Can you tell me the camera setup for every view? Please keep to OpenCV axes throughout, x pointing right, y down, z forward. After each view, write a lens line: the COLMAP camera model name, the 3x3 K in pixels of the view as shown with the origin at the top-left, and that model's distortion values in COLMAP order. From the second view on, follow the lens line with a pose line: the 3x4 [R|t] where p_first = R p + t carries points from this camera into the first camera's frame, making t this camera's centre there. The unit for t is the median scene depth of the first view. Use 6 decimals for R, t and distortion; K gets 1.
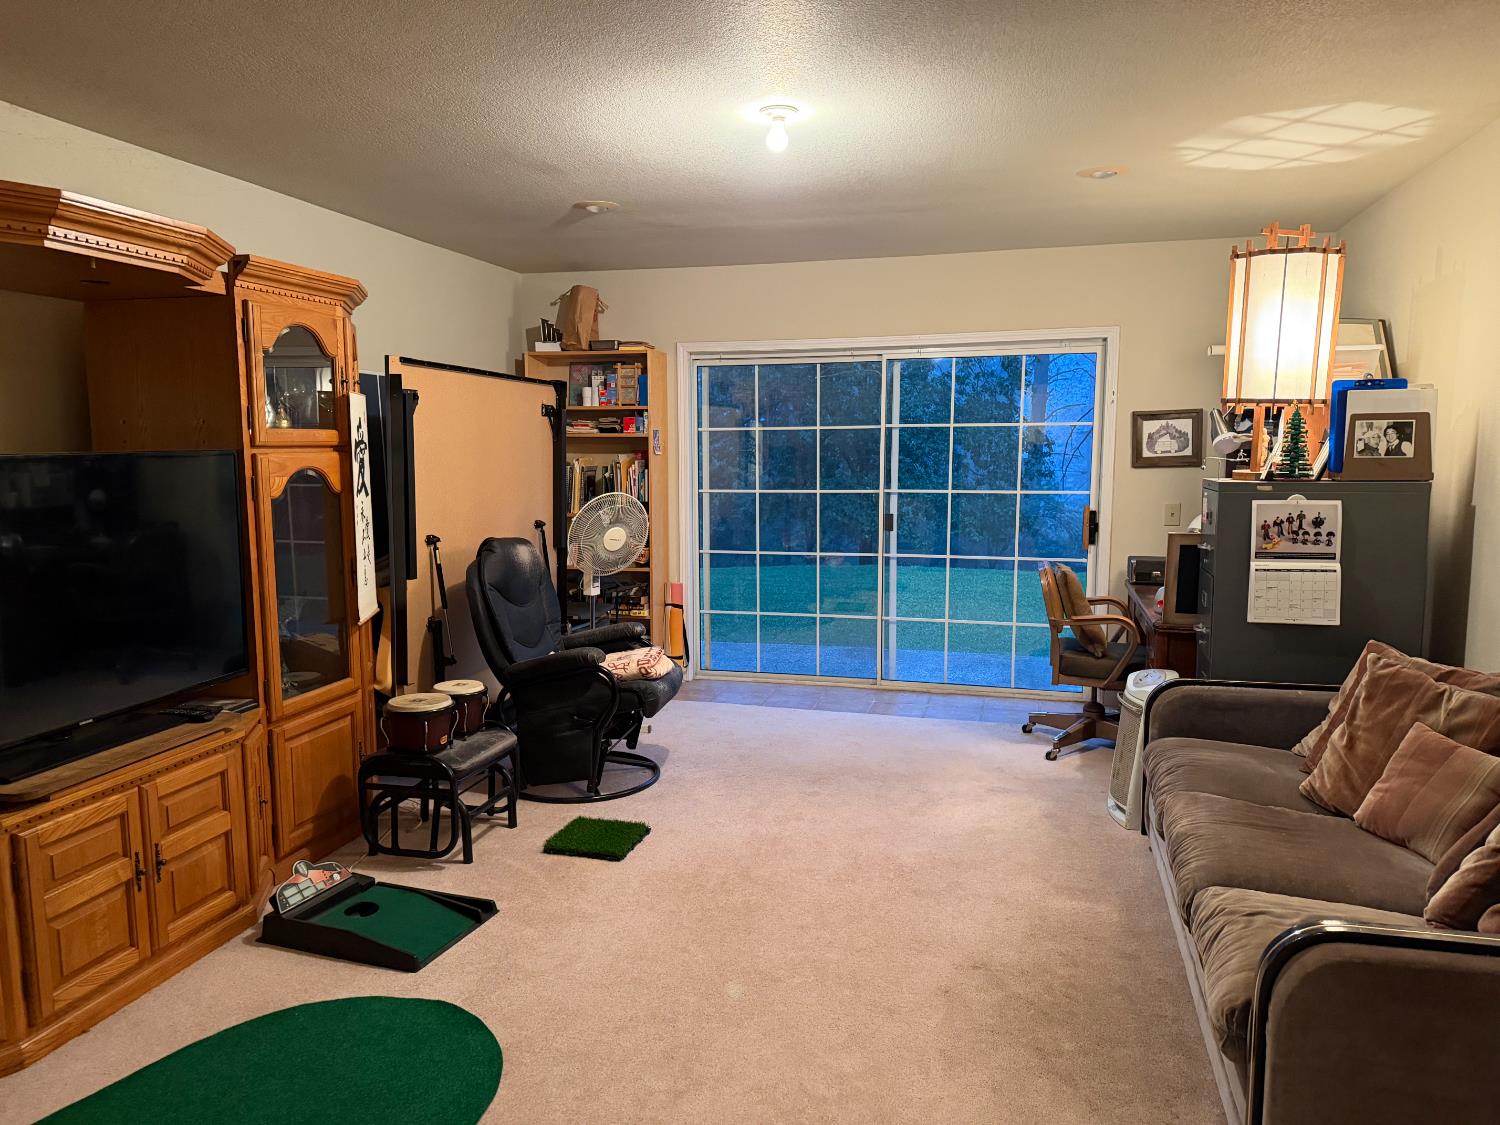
lens RADIAL K [[1078.4, 0, 731.3], [0, 1078.4, 593.6], [0, 0, 1]] dist [0.014084, -0.026169]
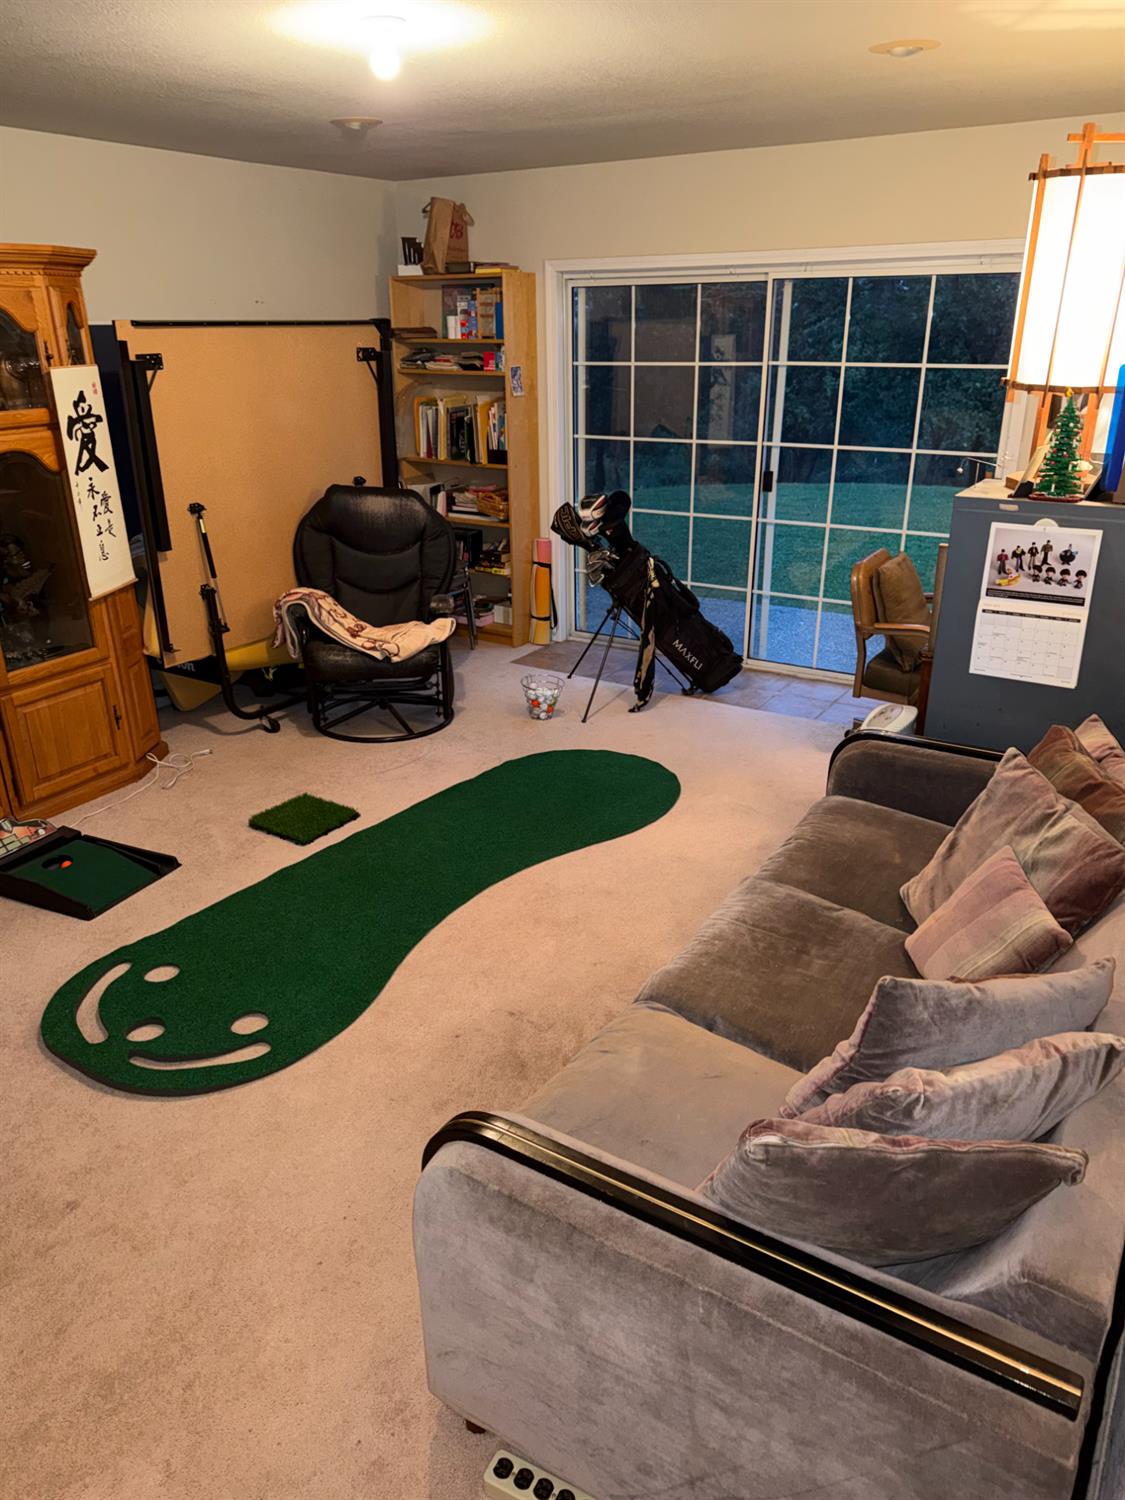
lens RADIAL K [[1078.4, 0, 553.2], [0, 1078.4, 797.6], [0, 0, 1]] dist [0.014084, -0.026169]
pose [[0.951420, 0.119301, -0.283845, 0.383101], [-0.032905, 0.955999, 0.291517, -0.102590], [0.306134, -0.268015, 0.913482, 0.107324]]
